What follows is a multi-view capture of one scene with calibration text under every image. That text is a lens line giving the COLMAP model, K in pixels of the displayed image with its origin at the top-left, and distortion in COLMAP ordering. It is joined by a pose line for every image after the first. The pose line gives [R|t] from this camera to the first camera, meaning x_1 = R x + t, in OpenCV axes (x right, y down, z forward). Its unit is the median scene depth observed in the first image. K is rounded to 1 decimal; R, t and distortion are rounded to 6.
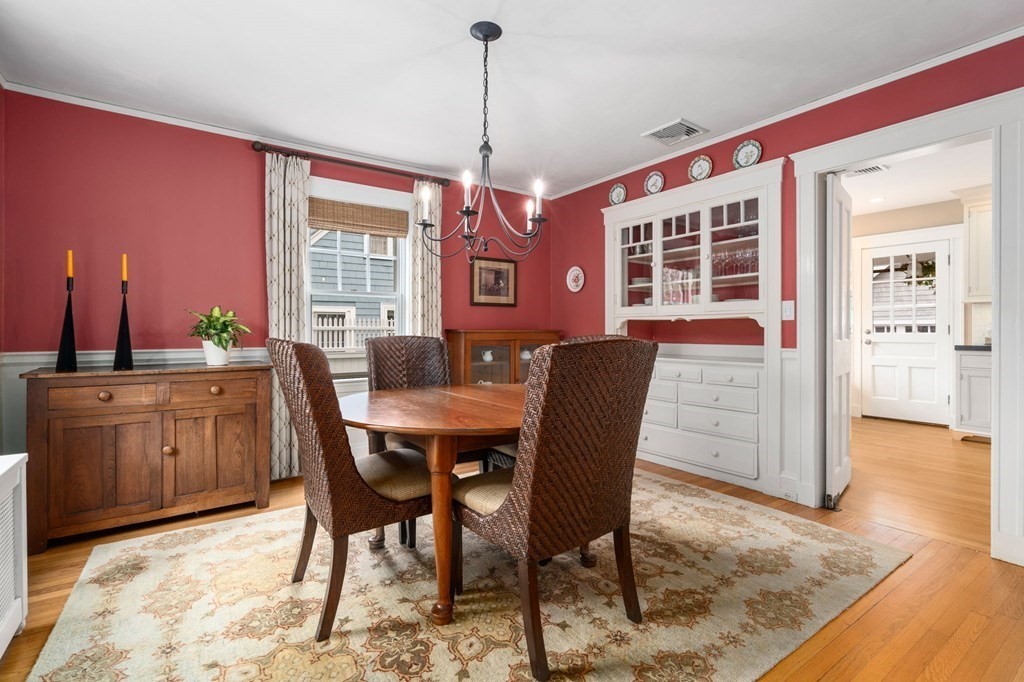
lens RADIAL K [[474.9, 0, 511.5], [0, 474.9, 331.0], [0, 0, 1]] dist [-0.002578, -0.000162]
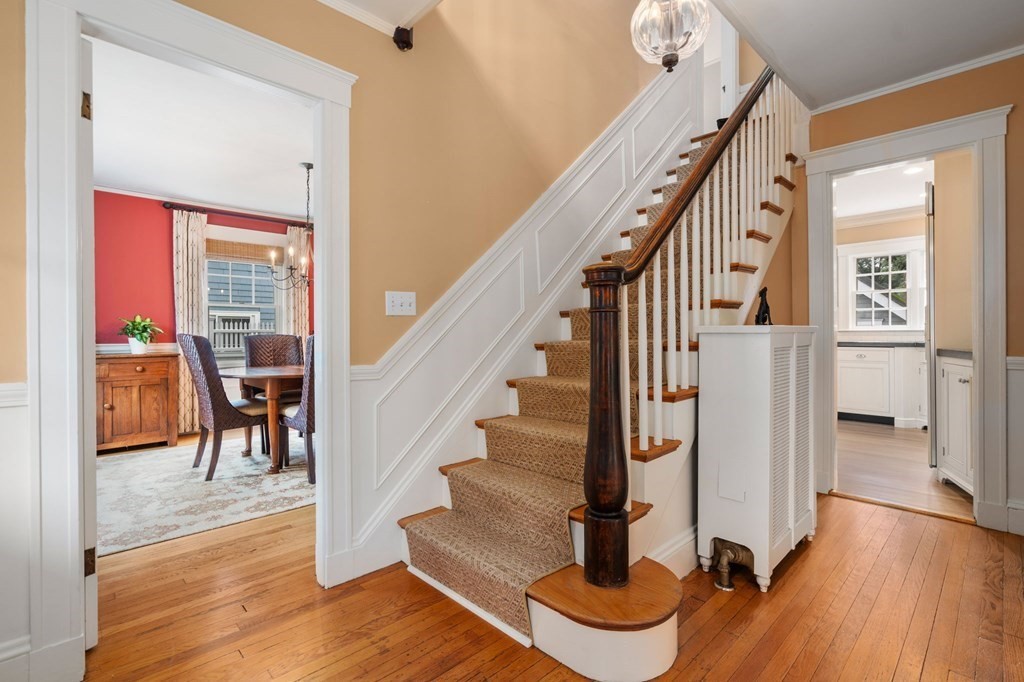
lens RADIAL K [[472.2, 0, 514.0], [0, 472.2, 334.5], [0, 0, 1]] dist [-0.001125, -0.000277]
pose [[0.987603, -0.003178, 0.156941, 0.329754], [0.003230, 0.999995, -0.000075, 0.013920], [-0.156940, 0.000581, 0.987608, -0.685300]]
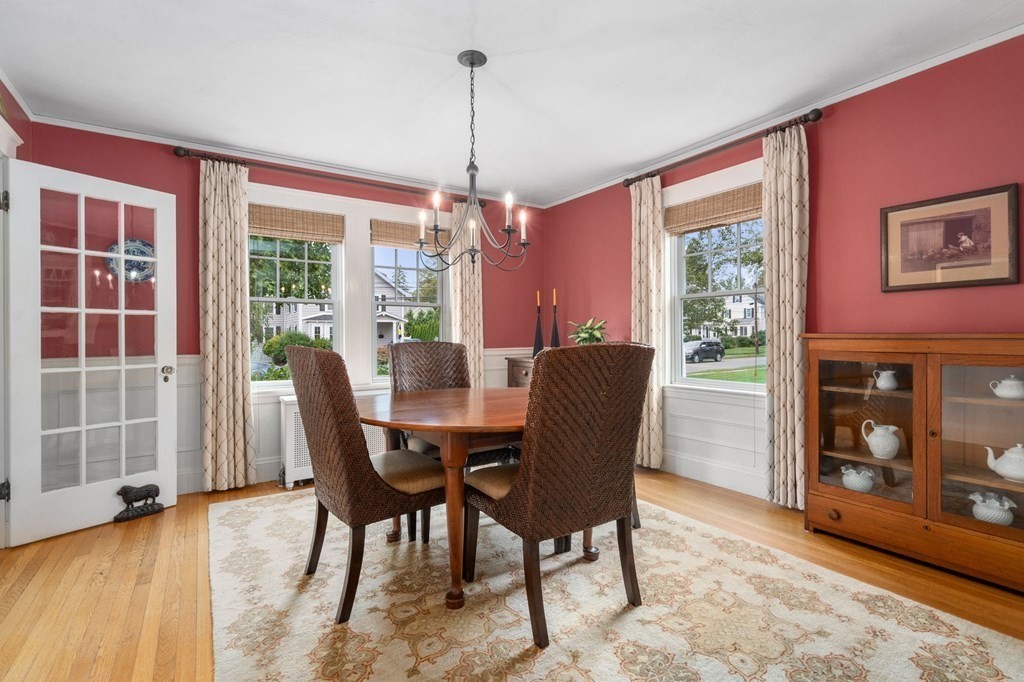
lens RADIAL K [[472.2, 0, 514.0], [0, 472.2, 334.5], [0, 0, 1]] dist [-0.001125, -0.000277]
pose [[-0.018455, -0.004502, -0.999820, 0.755746], [0.000426, 0.999990, -0.004511, 0.001070], [0.999830, -0.000509, -0.018453, 0.828566]]
